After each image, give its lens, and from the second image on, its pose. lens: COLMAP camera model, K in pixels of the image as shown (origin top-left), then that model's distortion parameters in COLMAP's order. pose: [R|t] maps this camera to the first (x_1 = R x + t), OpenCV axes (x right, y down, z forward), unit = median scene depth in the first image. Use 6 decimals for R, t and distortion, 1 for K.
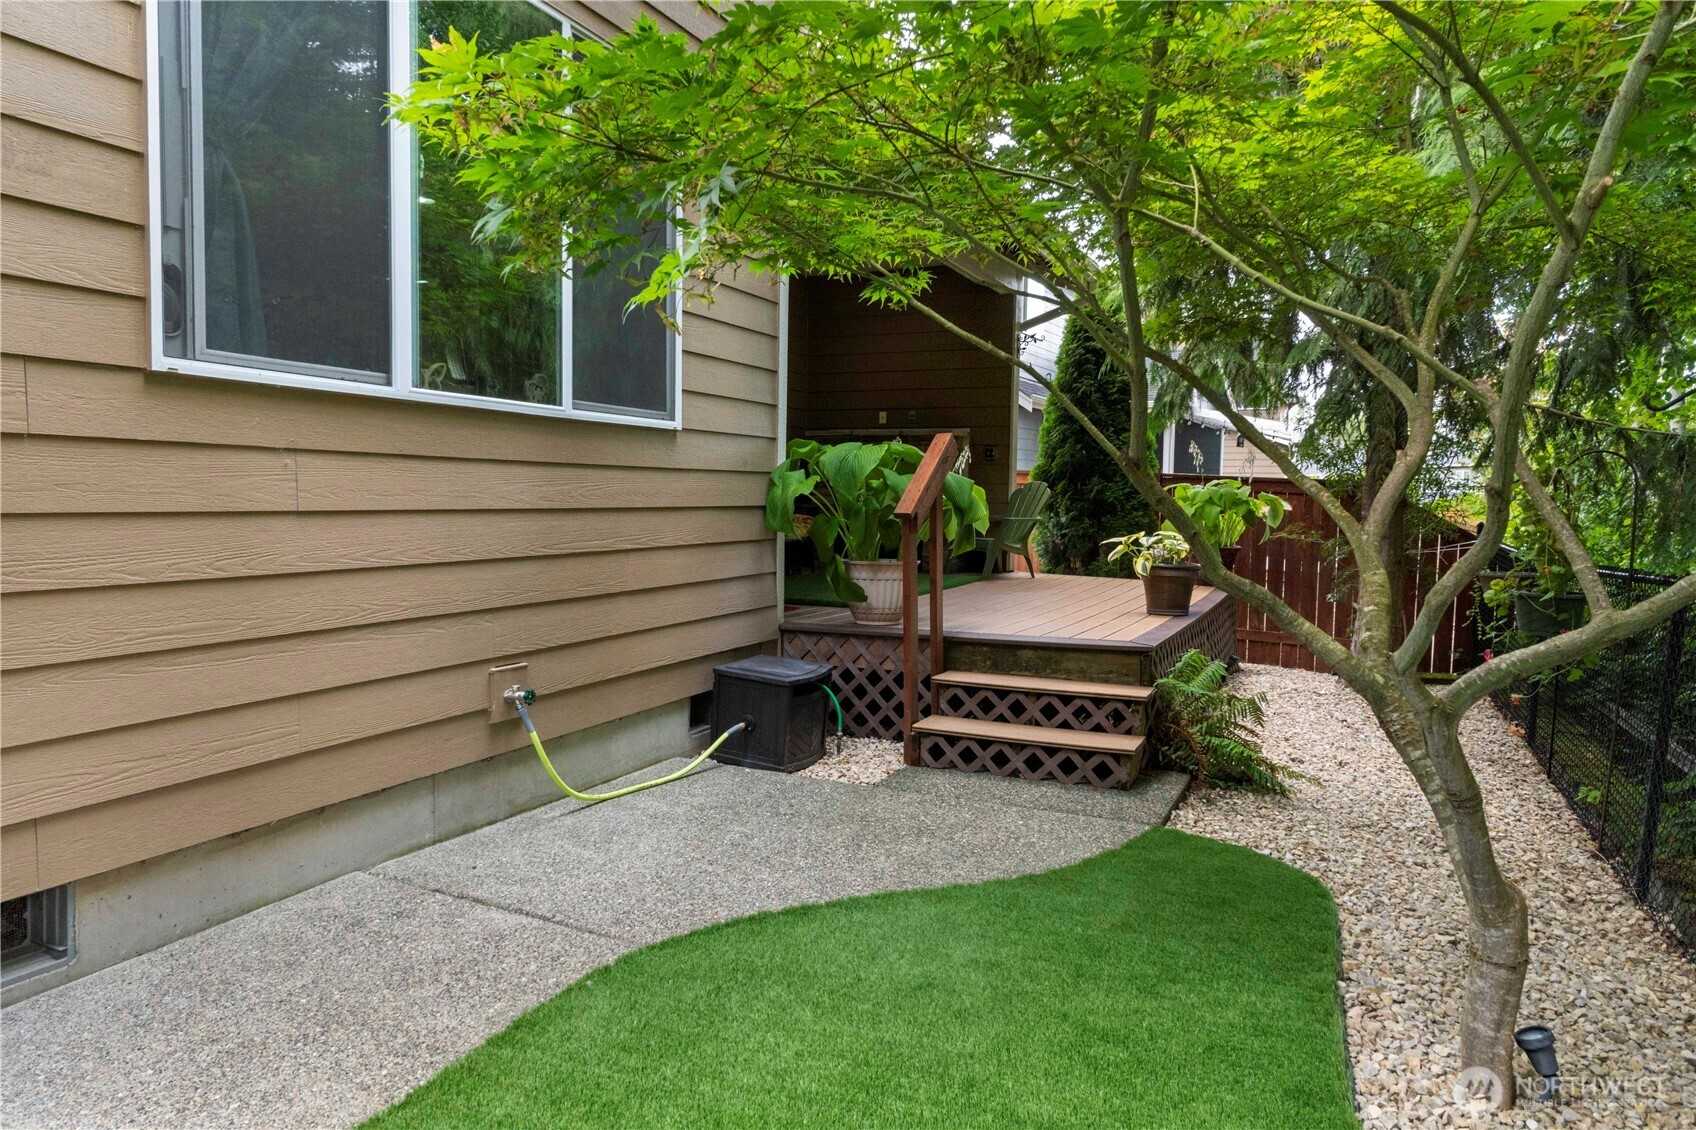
lens RADIAL K [[1095.7, 0, 856.8], [0, 1095.7, 521.8], [0, 0, 1]] dist [0.004644, -0.000141]
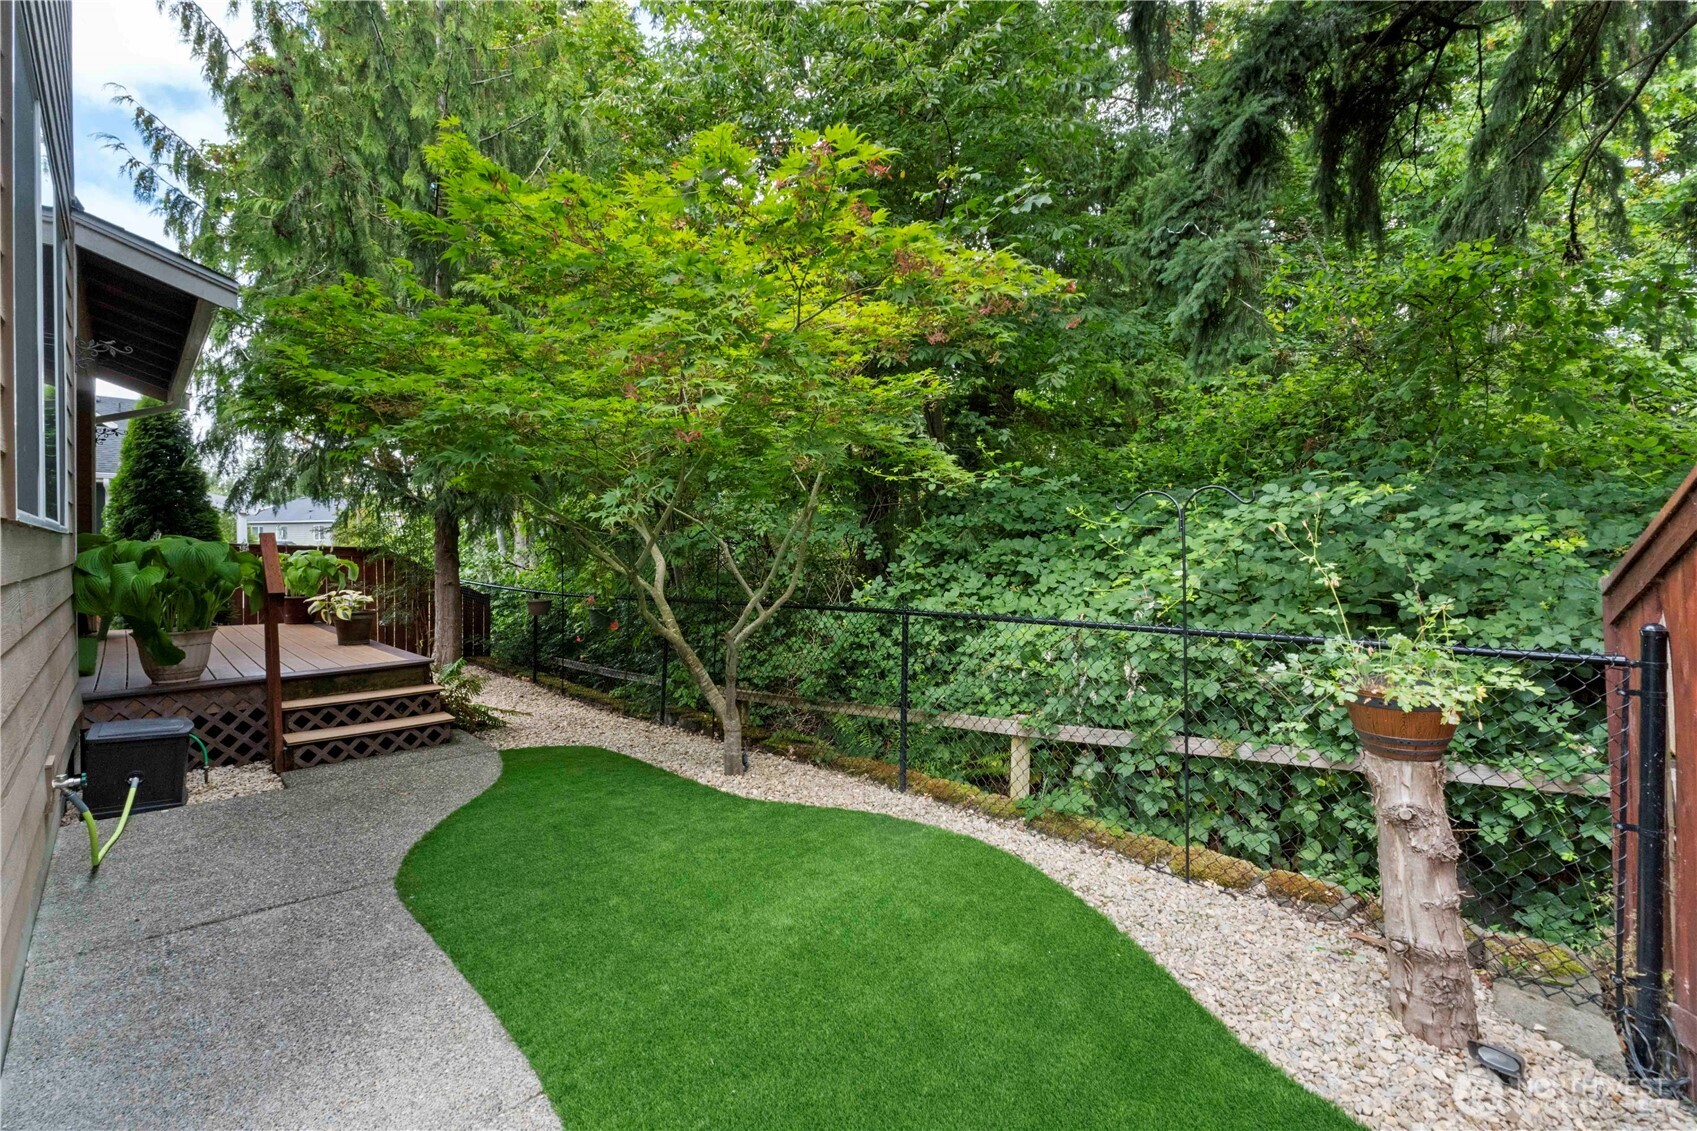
lens RADIAL K [[711.4, 0, 848.5], [0, 711.4, 565.5], [0, 0, 1]] dist [-0.011491, 0.000541]
pose [[0.358445, -0.035930, 0.932859, -0.757157], [0.023692, 0.999287, 0.029385, -0.072742], [-0.933250, 0.011569, 0.359041, 0.000145]]
